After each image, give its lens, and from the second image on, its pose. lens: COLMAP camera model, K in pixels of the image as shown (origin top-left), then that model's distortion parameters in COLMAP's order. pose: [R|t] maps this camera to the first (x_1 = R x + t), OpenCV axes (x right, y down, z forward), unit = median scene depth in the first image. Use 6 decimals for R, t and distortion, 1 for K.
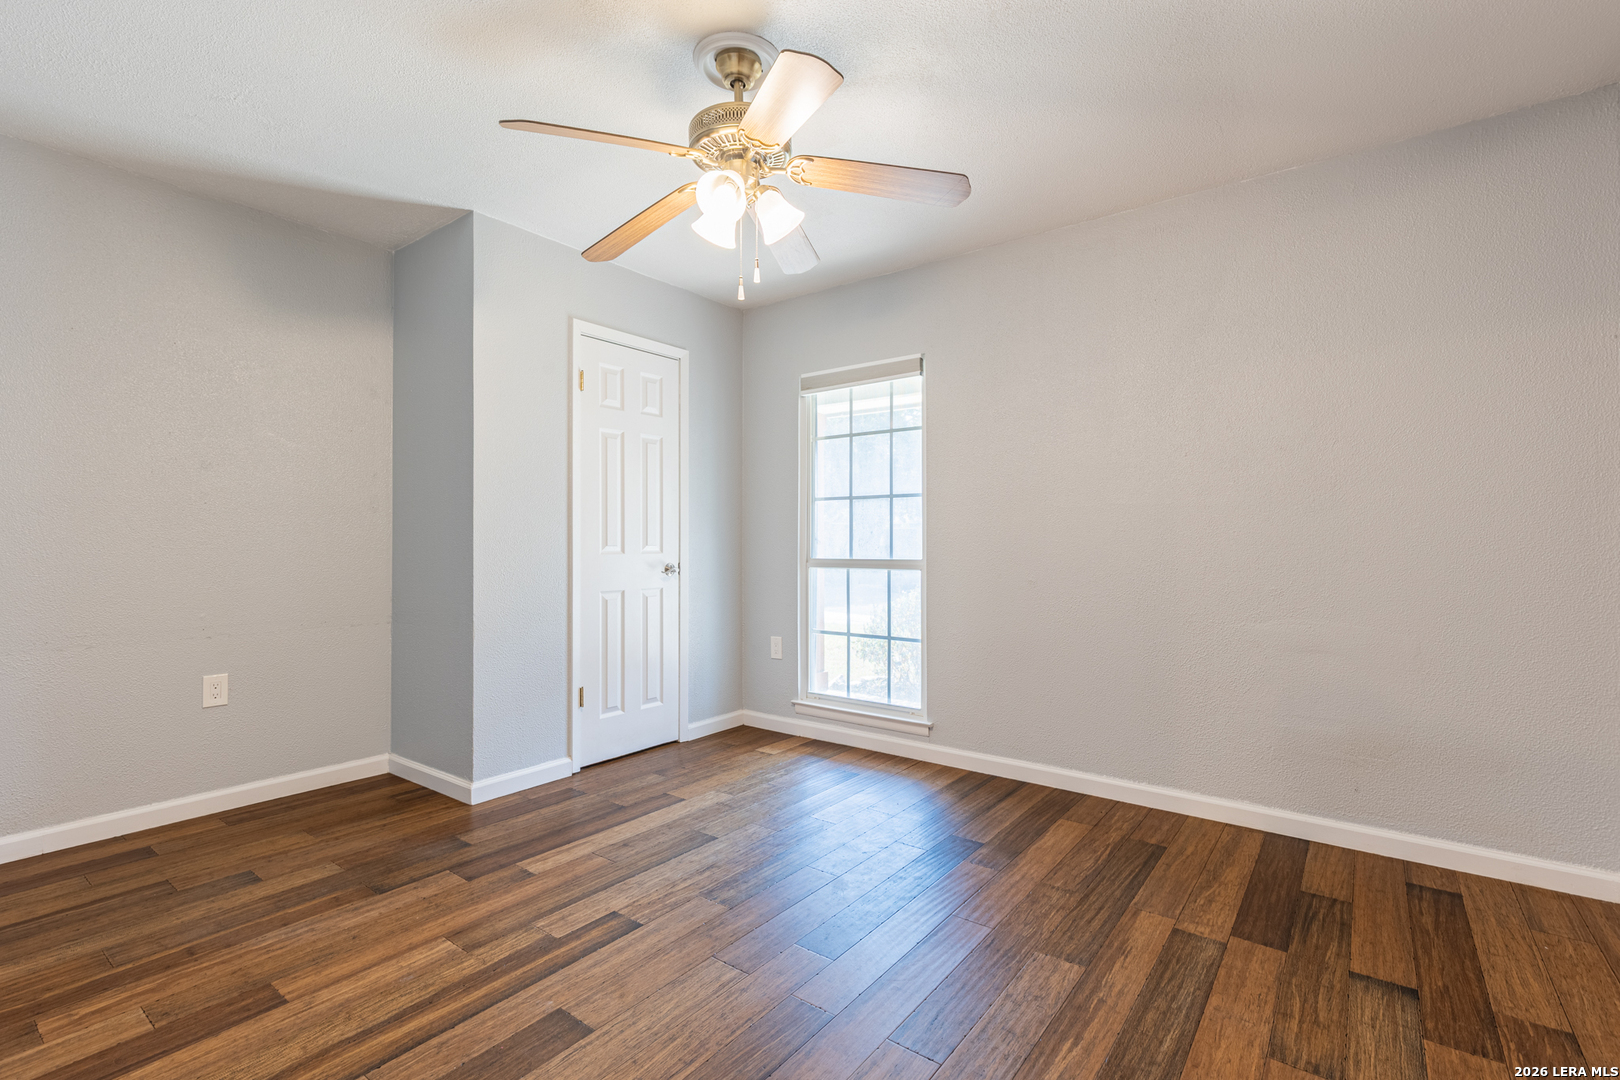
lens RADIAL K [[732.7, 0, 820.1], [0, 732.7, 538.4], [0, 0, 1]] dist [0.004324, 0.000063]
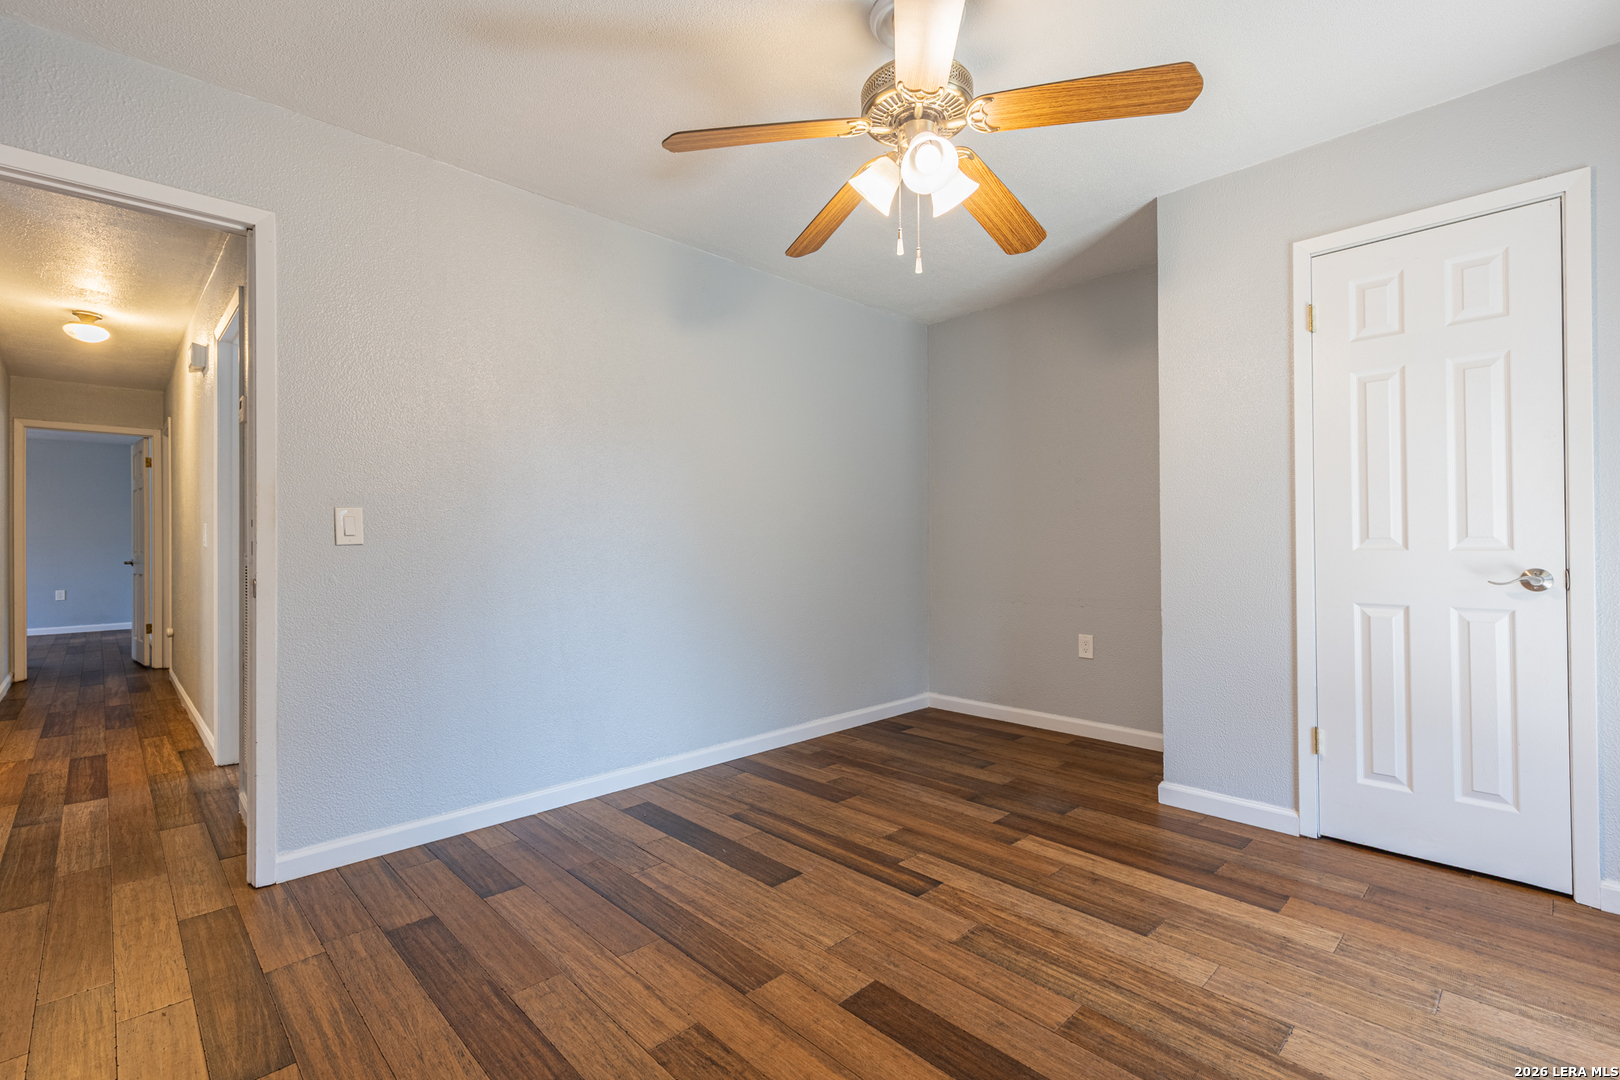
lens RADIAL K [[732.7, 0, 820.1], [0, 732.7, 538.4], [0, 0, 1]] dist [0.004324, 0.000063]
pose [[-0.162052, -0.003947, -0.986774, 0.700838], [0.015661, 0.999856, -0.006571, 0.009753], [0.986658, -0.016518, -0.161967, 0.876136]]
